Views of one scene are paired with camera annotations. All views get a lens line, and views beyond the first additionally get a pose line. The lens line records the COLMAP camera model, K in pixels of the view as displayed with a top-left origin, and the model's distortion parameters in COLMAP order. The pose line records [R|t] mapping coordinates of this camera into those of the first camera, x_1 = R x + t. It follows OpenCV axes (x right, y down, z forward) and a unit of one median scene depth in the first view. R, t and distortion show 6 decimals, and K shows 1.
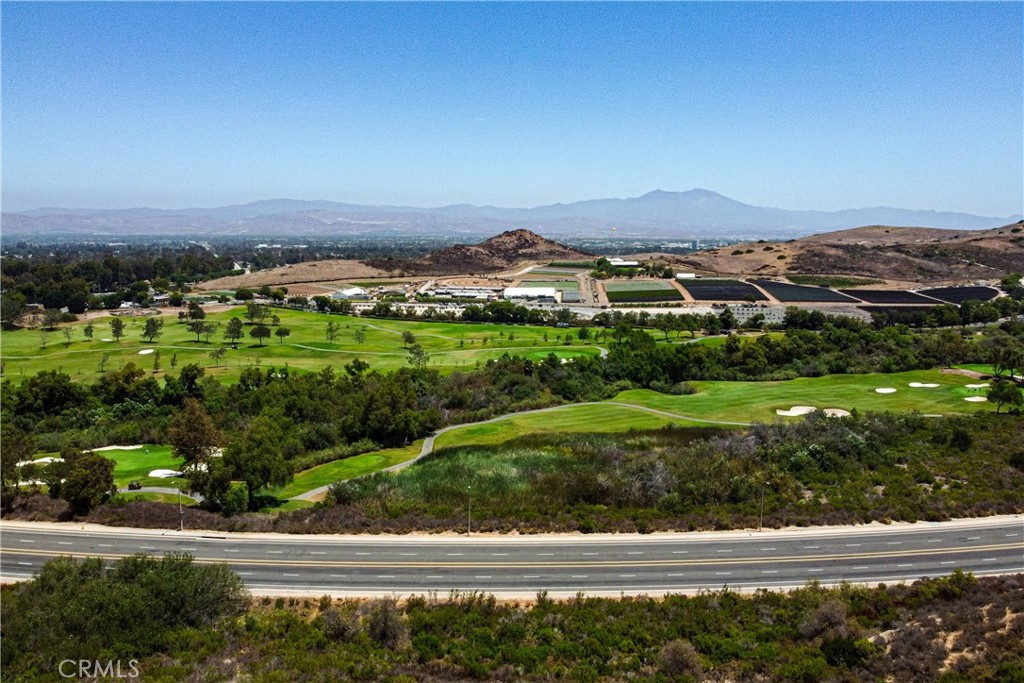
lens RADIAL K [[826.6, 0, 512.7], [0, 826.6, 345.5], [0, 0, 1]] dist [-0.005761, -0.006339]
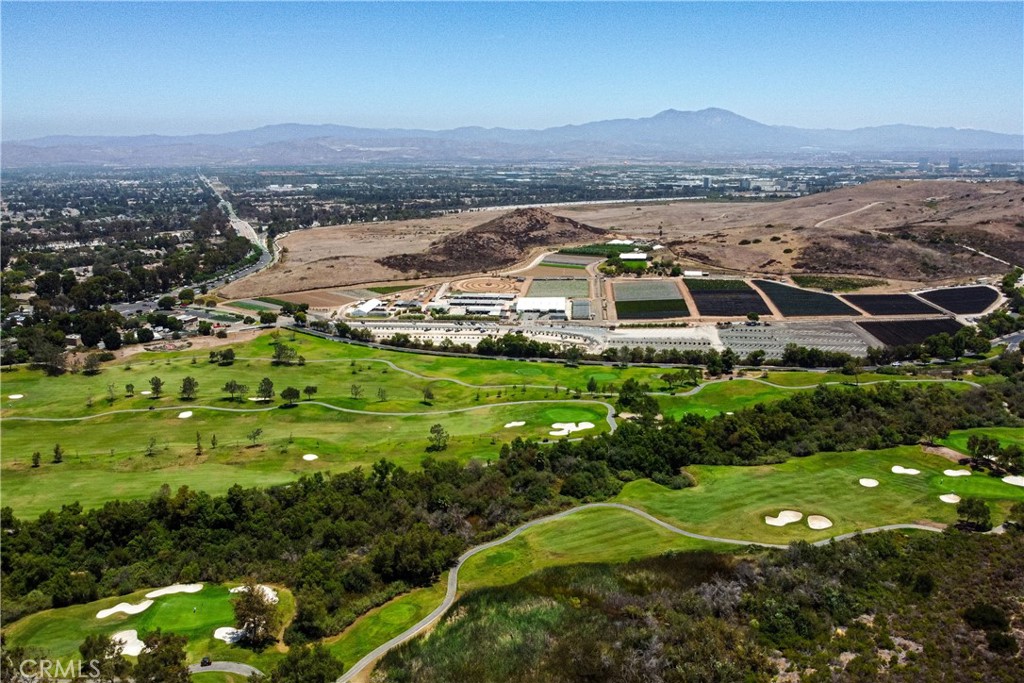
lens RADIAL K [[826.6, 0, 511.2], [0, 826.6, 336.1], [0, 0, 1]] dist [-0.005761, -0.006339]
pose [[0.999870, -0.004895, -0.015346, -0.001078], [0.006372, 0.995197, 0.097680, -0.127176], [0.014794, -0.097765, 0.995100, -0.036944]]
